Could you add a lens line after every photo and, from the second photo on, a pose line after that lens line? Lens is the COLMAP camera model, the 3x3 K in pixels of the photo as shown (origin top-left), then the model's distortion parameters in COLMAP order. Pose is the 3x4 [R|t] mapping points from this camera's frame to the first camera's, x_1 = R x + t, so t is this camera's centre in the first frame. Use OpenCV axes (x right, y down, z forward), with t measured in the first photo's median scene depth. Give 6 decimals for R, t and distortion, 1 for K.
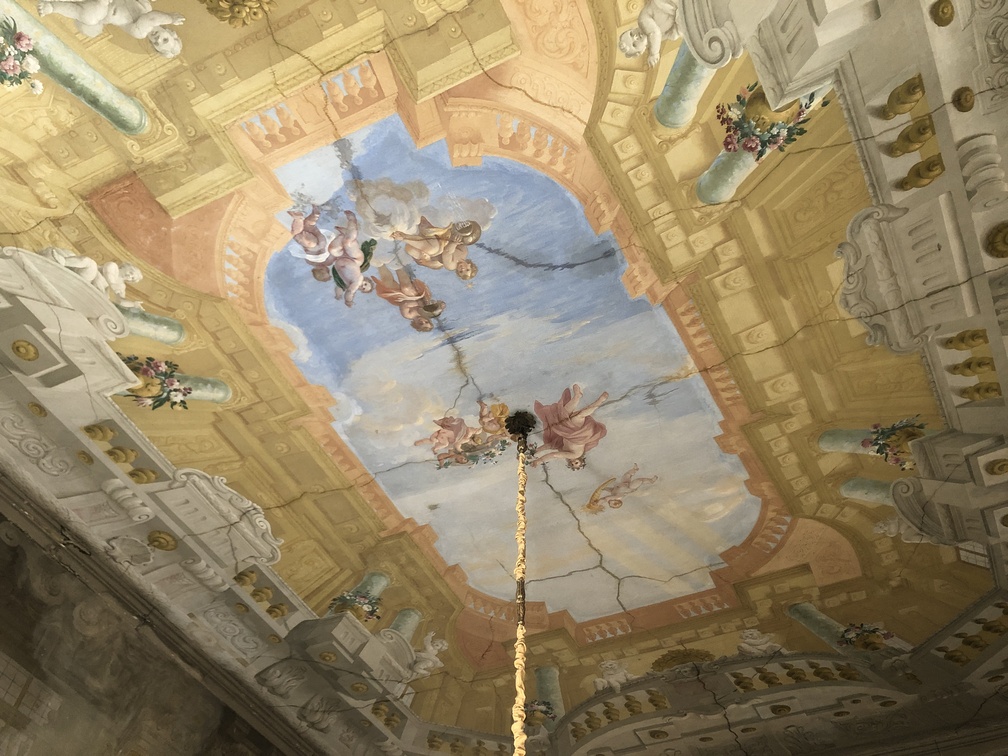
lens RADIAL K [[823.5, 0, 498.7], [0, 823.5, 368.1], [0, 0, 1]] dist [0.026456, -0.020232]
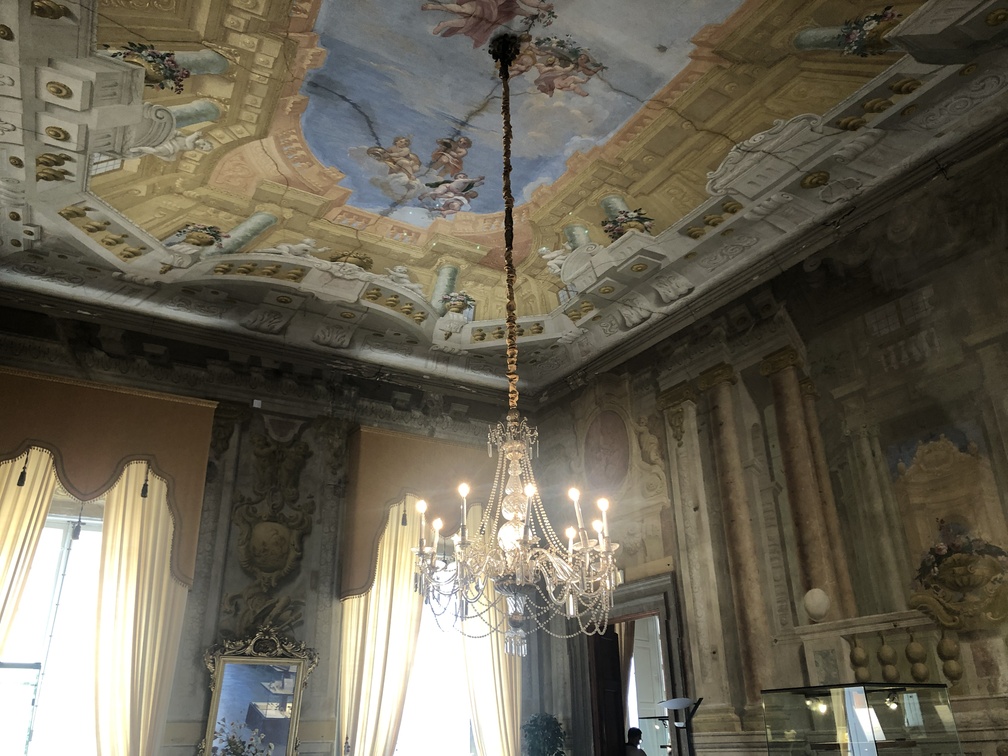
lens RADIAL K [[823.5, 0, 498.7], [0, 823.5, 368.1], [0, 0, 1]] dist [0.026456, -0.020232]
pose [[-0.561533, -0.356780, -0.746585, 0.713286], [0.658367, 0.353906, -0.664307, 0.963412], [0.501232, -0.864557, 0.036162, 0.694688]]
